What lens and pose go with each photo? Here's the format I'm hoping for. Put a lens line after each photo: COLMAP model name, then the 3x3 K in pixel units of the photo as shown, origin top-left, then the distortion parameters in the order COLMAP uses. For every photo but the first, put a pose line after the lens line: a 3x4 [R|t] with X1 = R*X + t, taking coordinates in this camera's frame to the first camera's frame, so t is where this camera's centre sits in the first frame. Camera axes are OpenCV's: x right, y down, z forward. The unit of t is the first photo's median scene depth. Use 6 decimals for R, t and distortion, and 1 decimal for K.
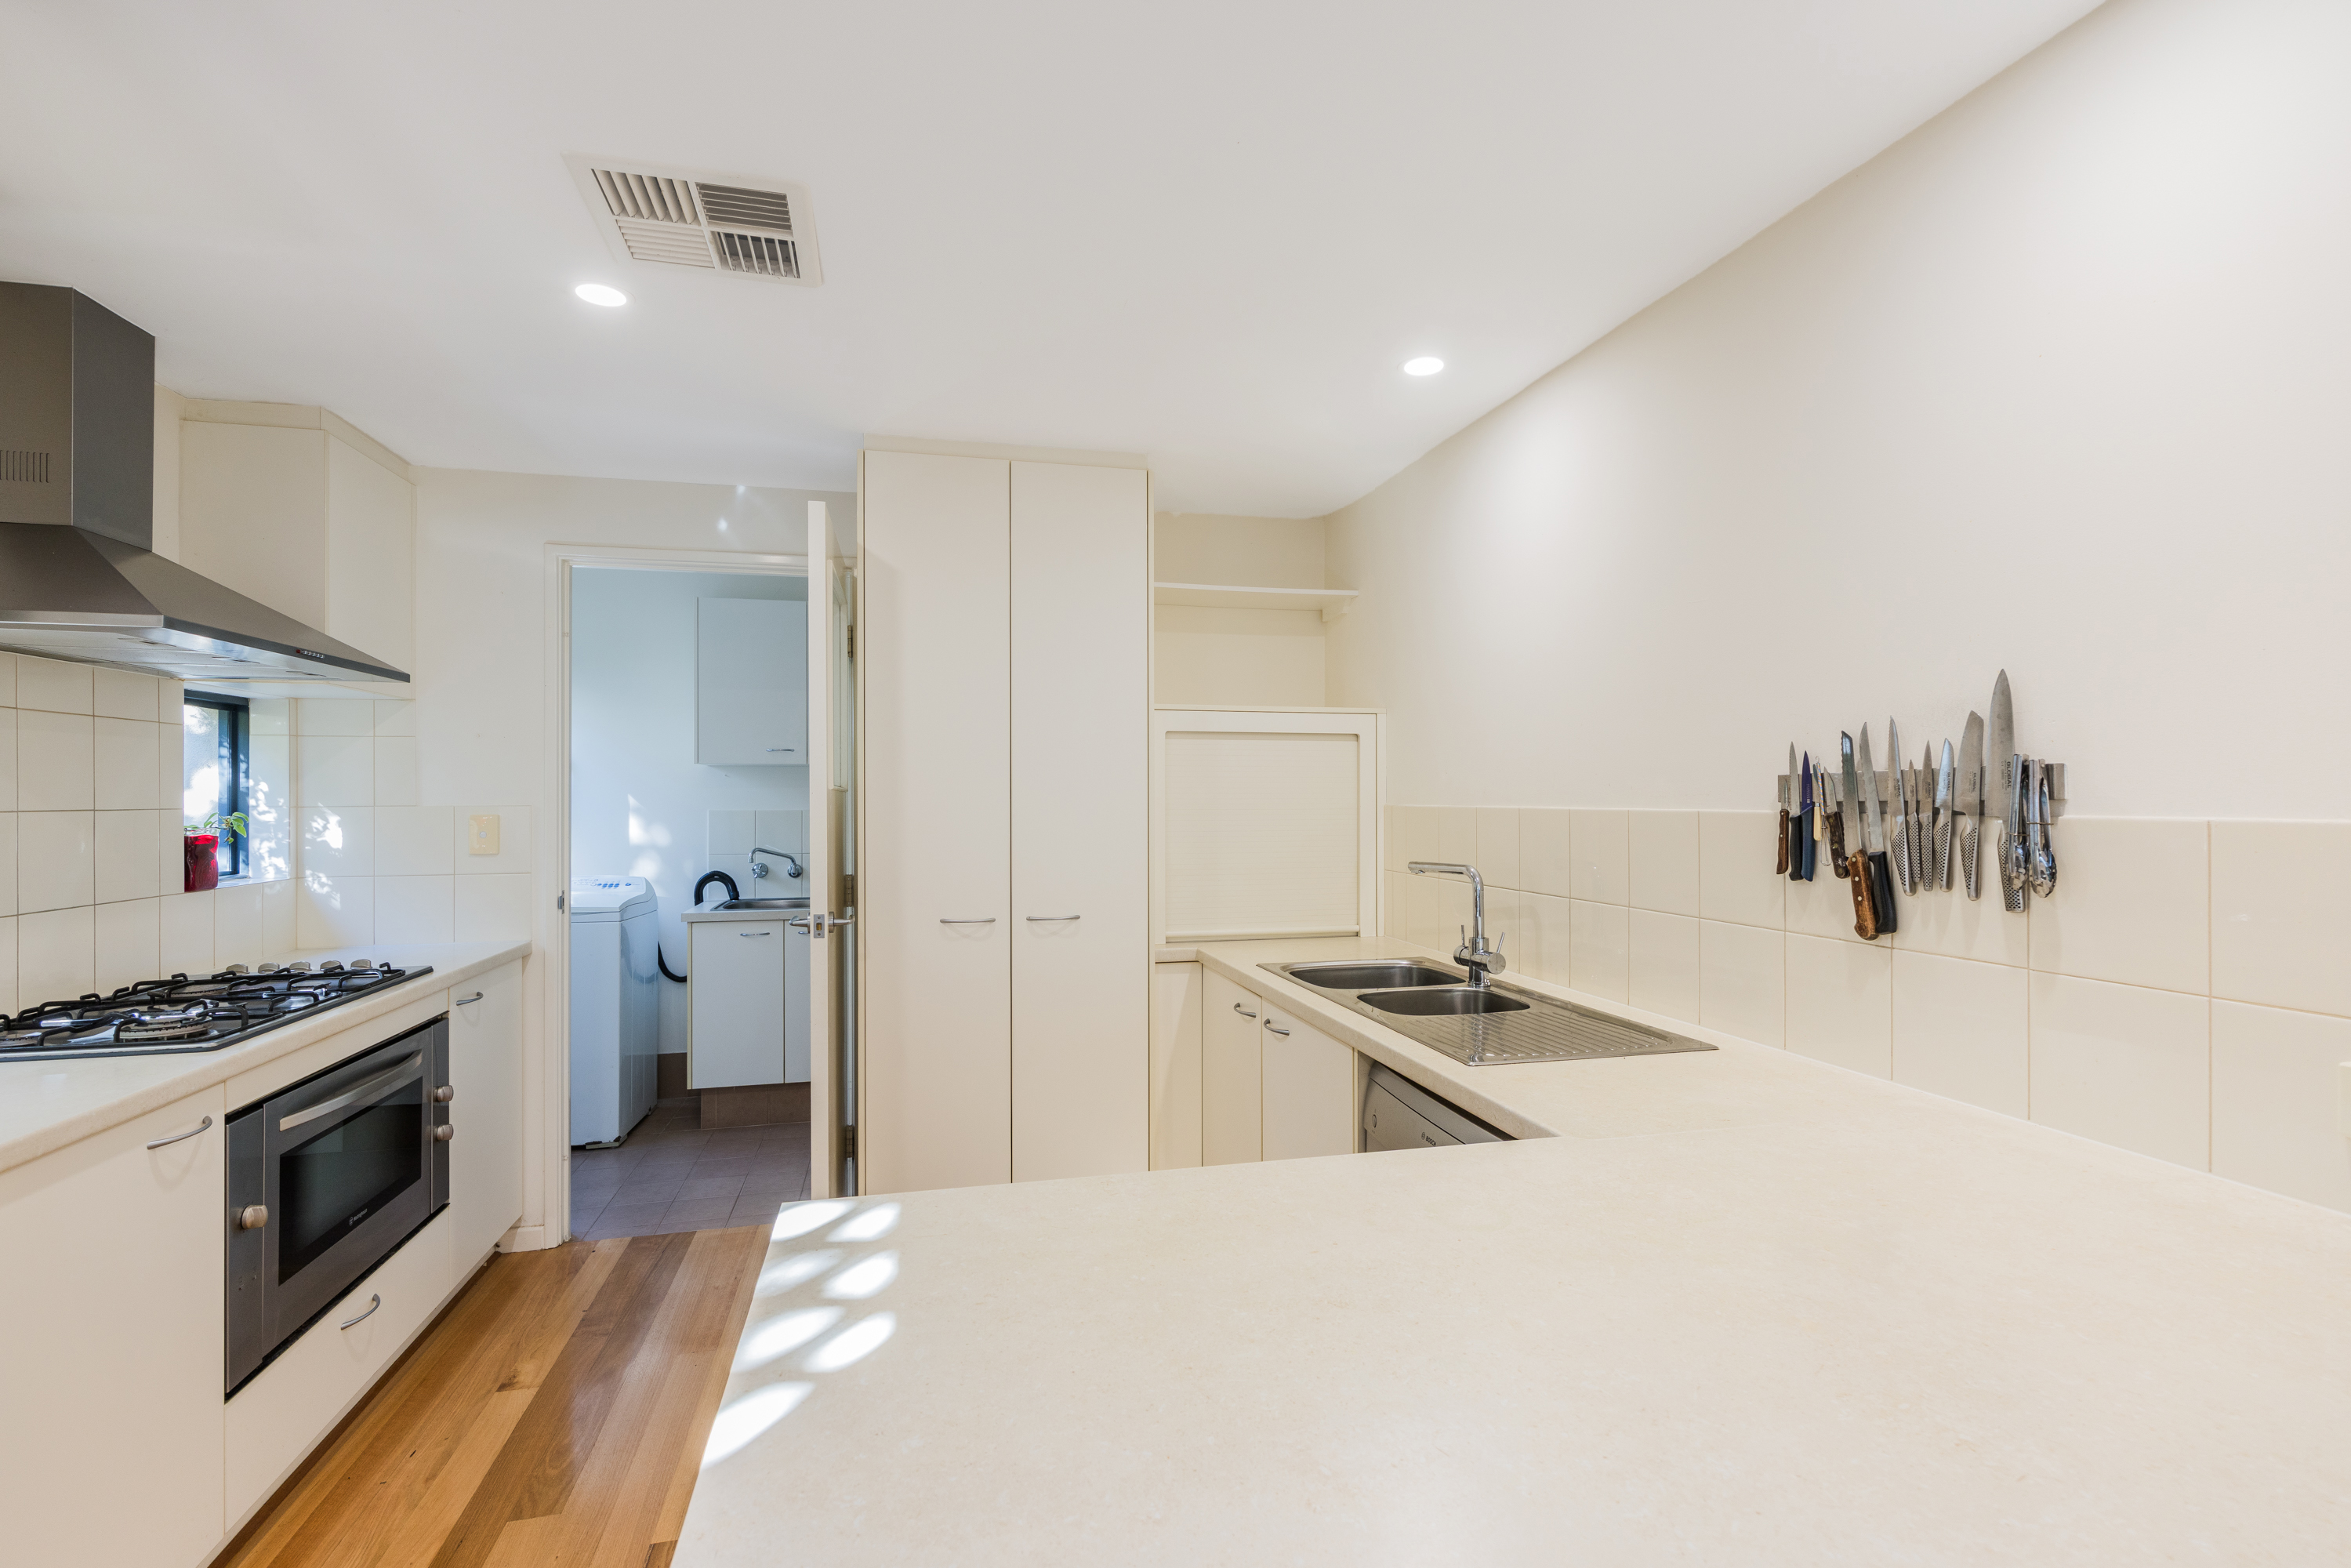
lens RADIAL K [[1063.4, 0, 1173.5], [0, 1063.4, 797.7], [0, 0, 1]] dist [0.000805, 0.000146]
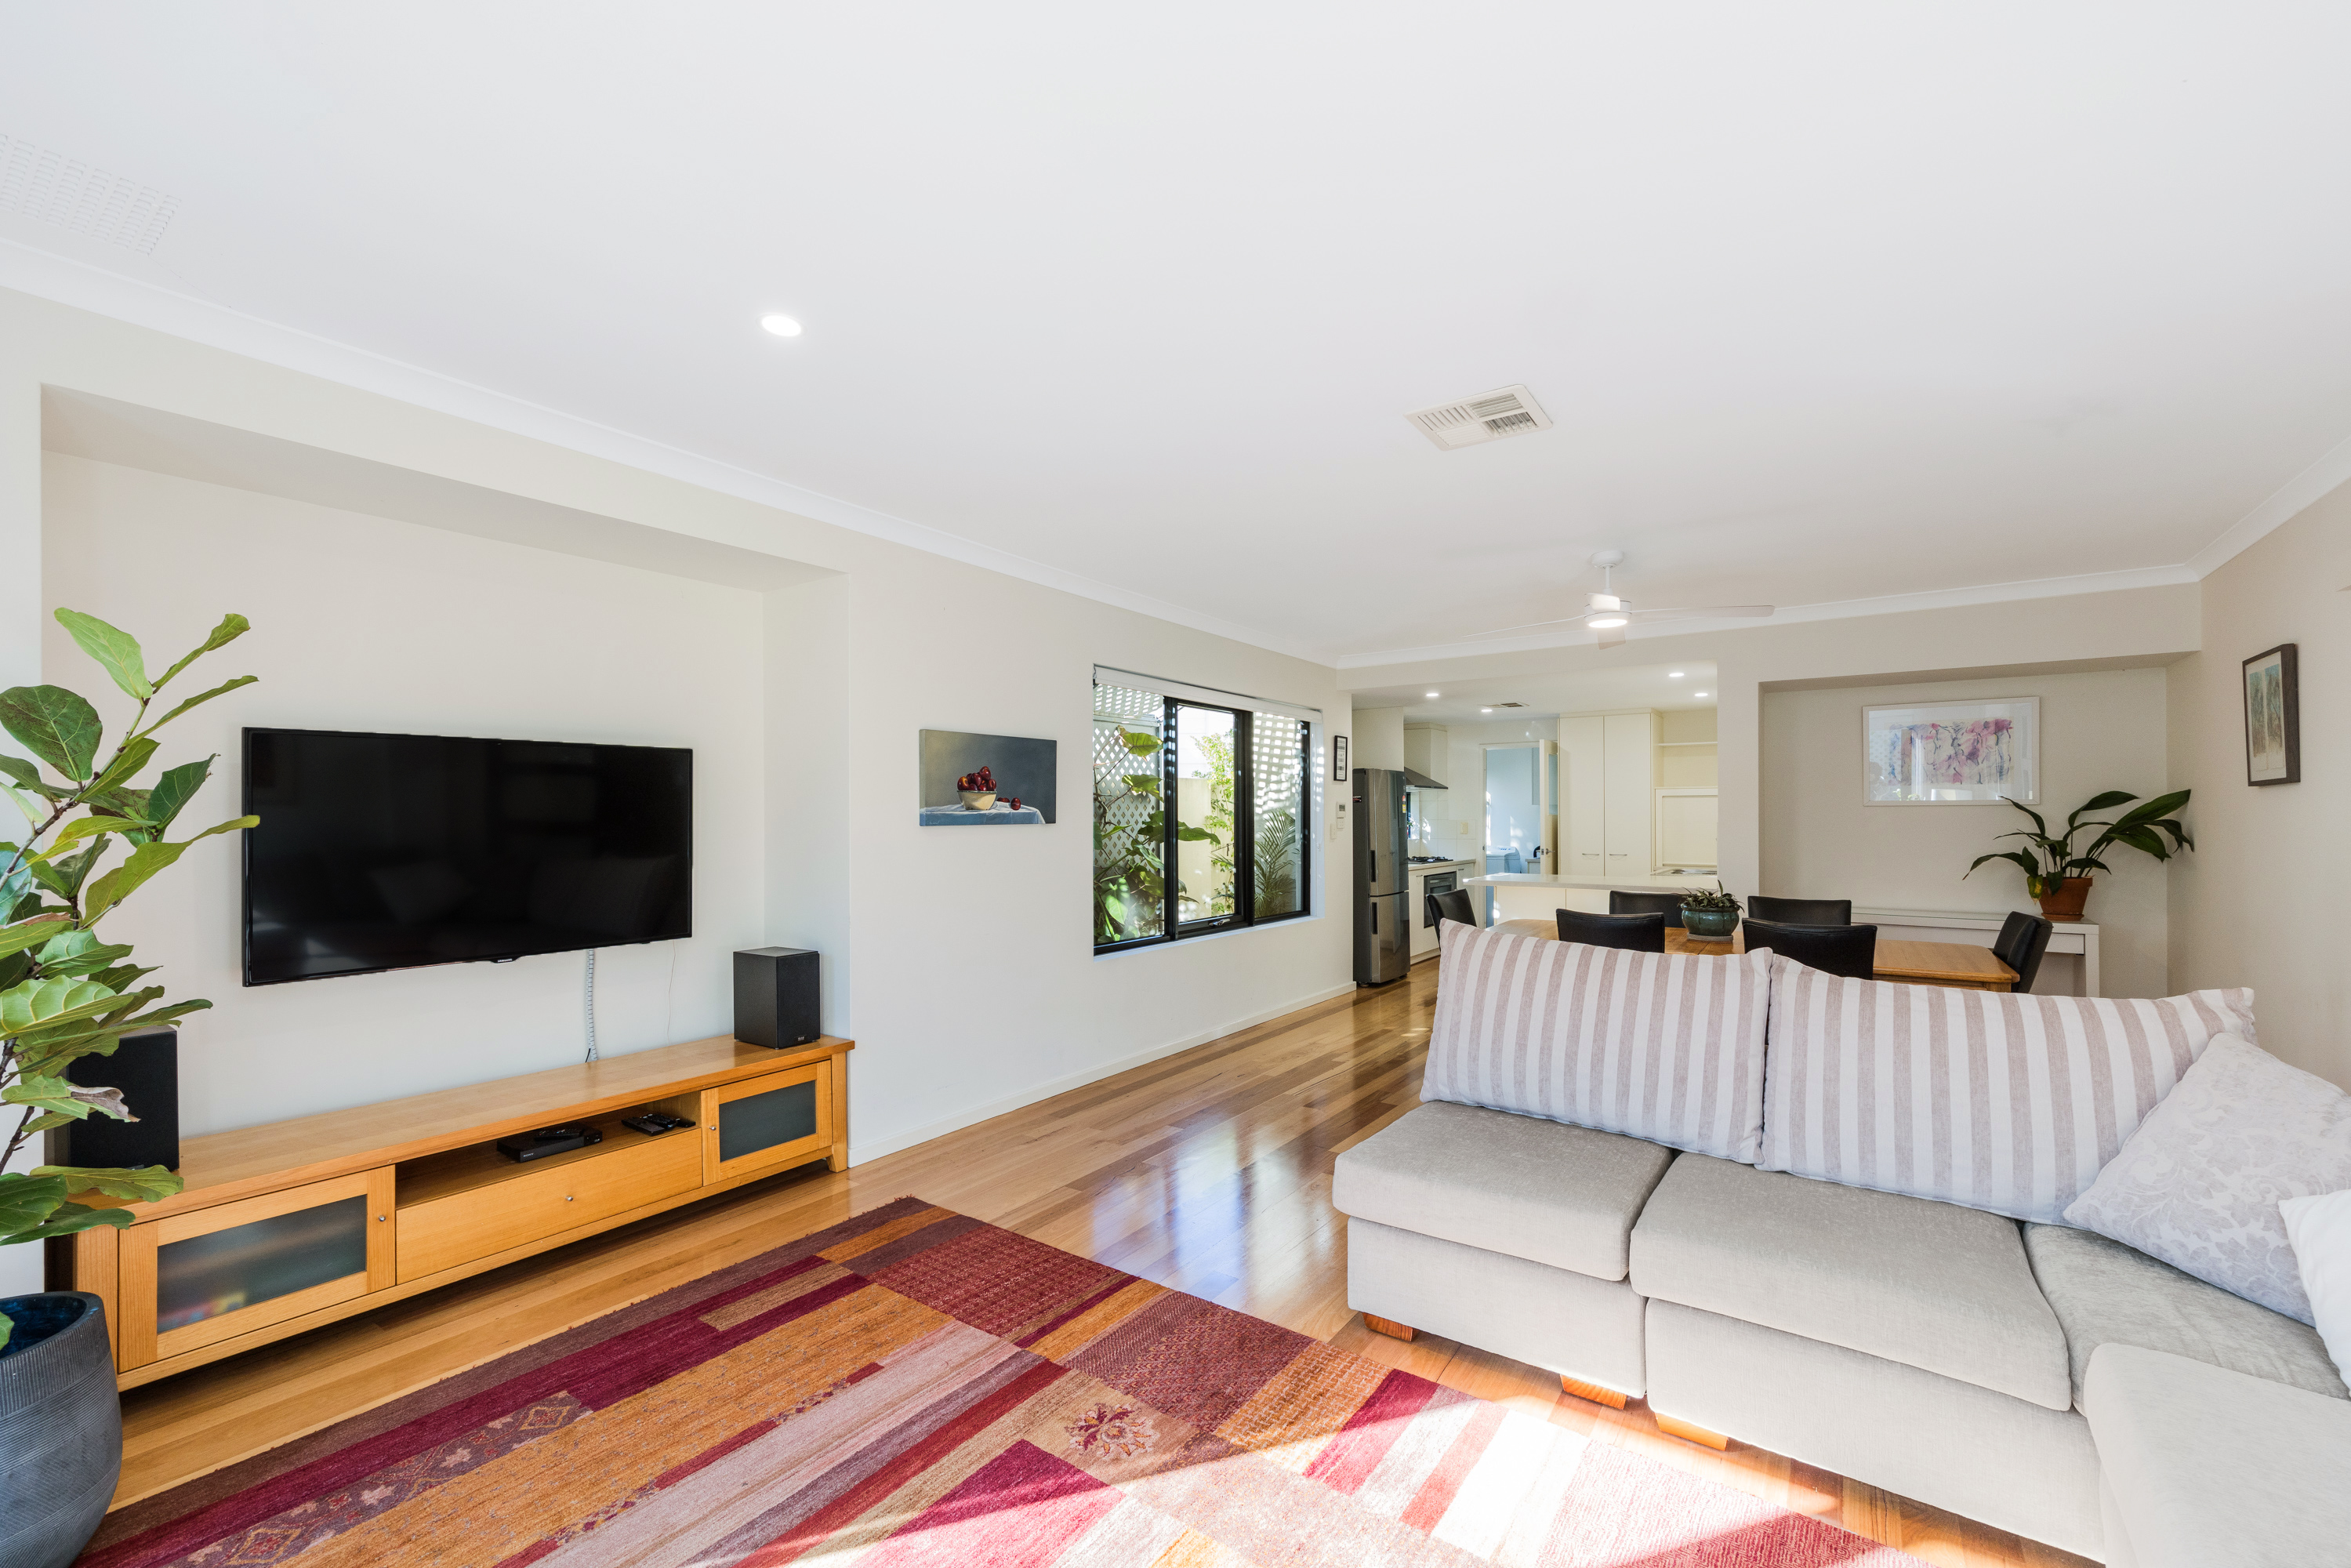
lens RADIAL K [[953.6, 0, 1182.2], [0, 953.6, 810.8], [0, 0, 1]] dist [-0.001414, 0.000004]
pose [[0.659768, -0.003326, -0.751462, 1.204110], [-0.000326, 0.999989, -0.004713, -0.008151], [0.751469, 0.003355, 0.659760, -1.934998]]
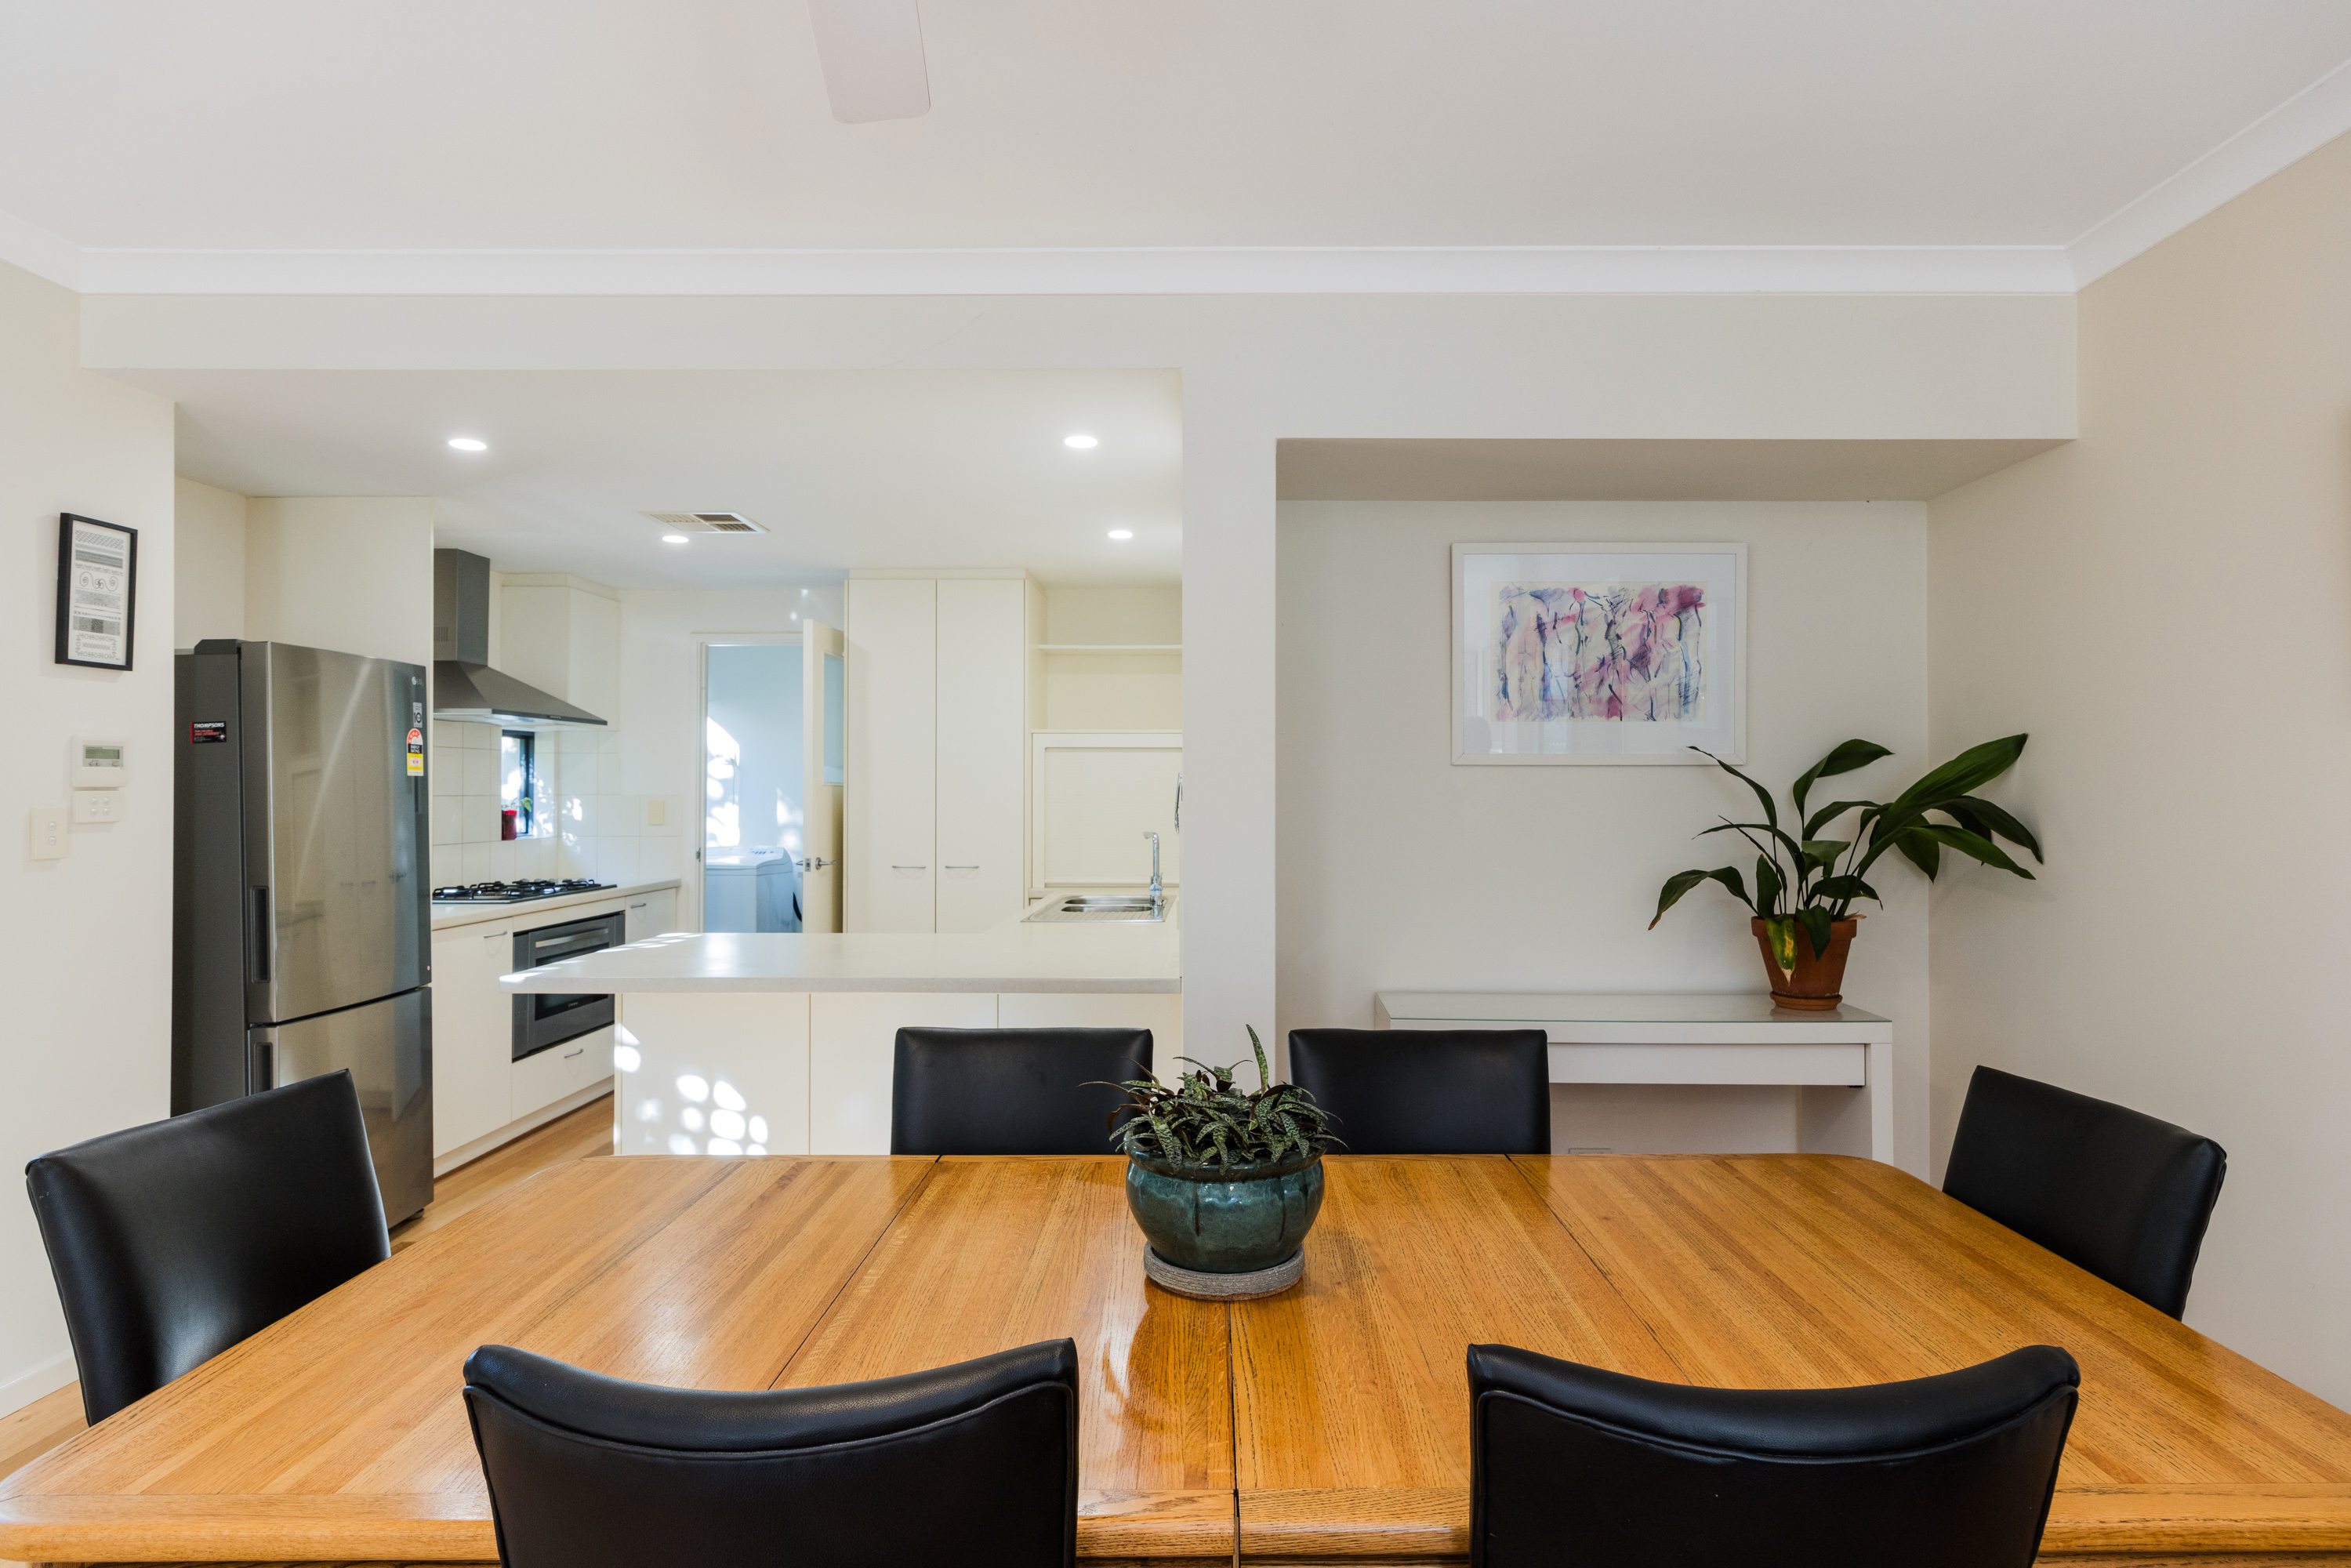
lens RADIAL K [[1263.2, 0, 1231.0], [0, 1263.2, 780.1], [0, 0, 1]] dist [0.001542, 0.000098]
pose [[0.972820, 0.002112, -0.231553, 0.715866], [-0.003808, 0.999969, -0.006876, -0.004919], [0.231531, 0.007571, 0.972798, -0.743184]]
